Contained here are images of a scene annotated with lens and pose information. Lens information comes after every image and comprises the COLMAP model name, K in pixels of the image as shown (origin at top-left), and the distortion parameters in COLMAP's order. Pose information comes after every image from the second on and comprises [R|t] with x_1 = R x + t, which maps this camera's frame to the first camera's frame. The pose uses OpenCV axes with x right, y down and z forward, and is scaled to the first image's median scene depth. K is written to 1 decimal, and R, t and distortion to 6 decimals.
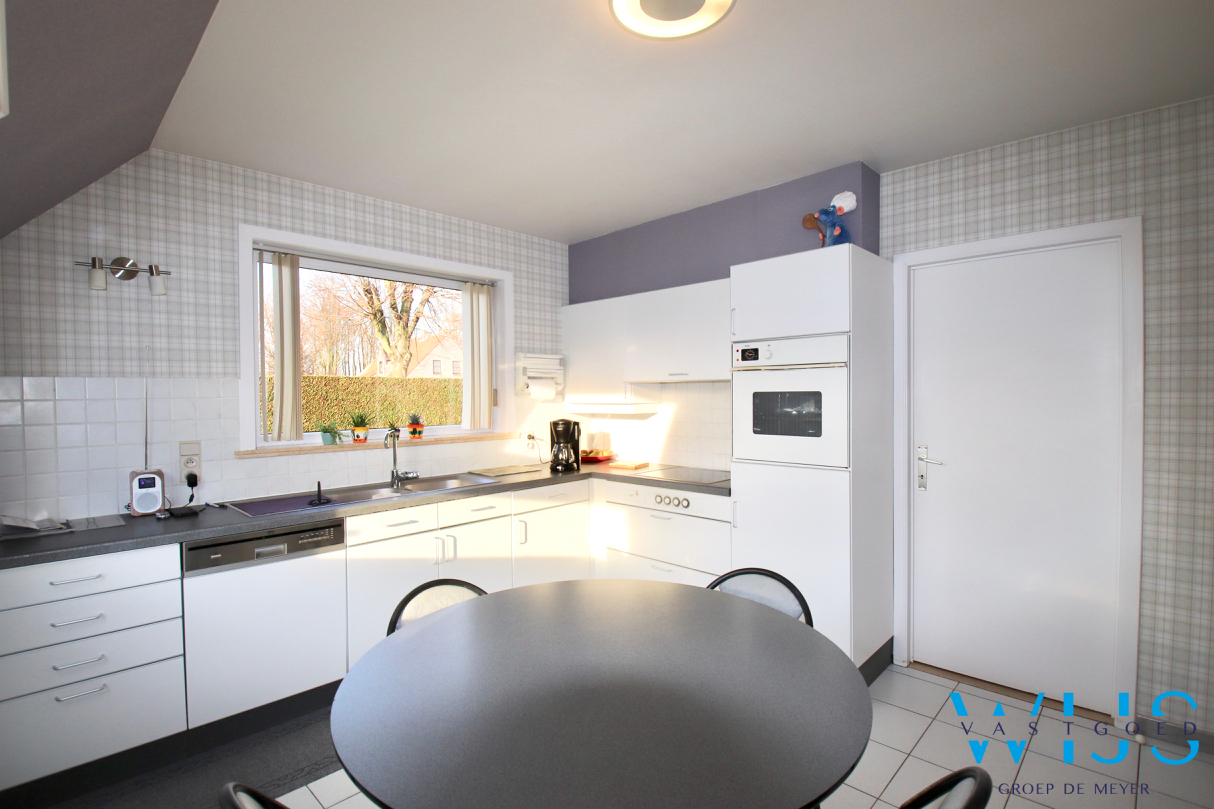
lens RADIAL K [[575.1, 0, 614.5], [0, 575.1, 404.8], [0, 0, 1]] dist [0.031317, -0.038626]
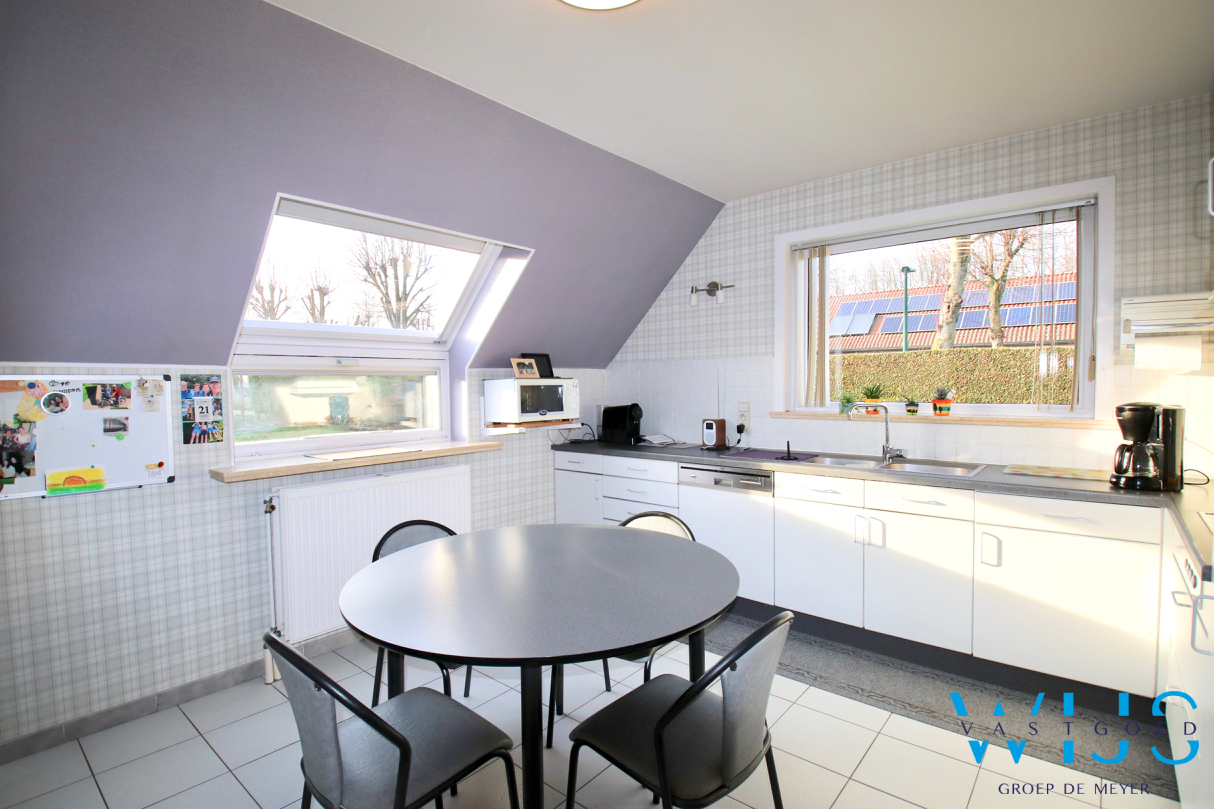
lens RADIAL K [[575.1, 0, 614.5], [0, 575.1, 404.8], [0, 0, 1]] dist [0.031317, -0.038626]
pose [[0.076191, 0.050409, -0.995818, 0.574117], [-0.006047, 0.998726, 0.050093, 0.000918], [0.997075, 0.002205, 0.076399, 0.502716]]
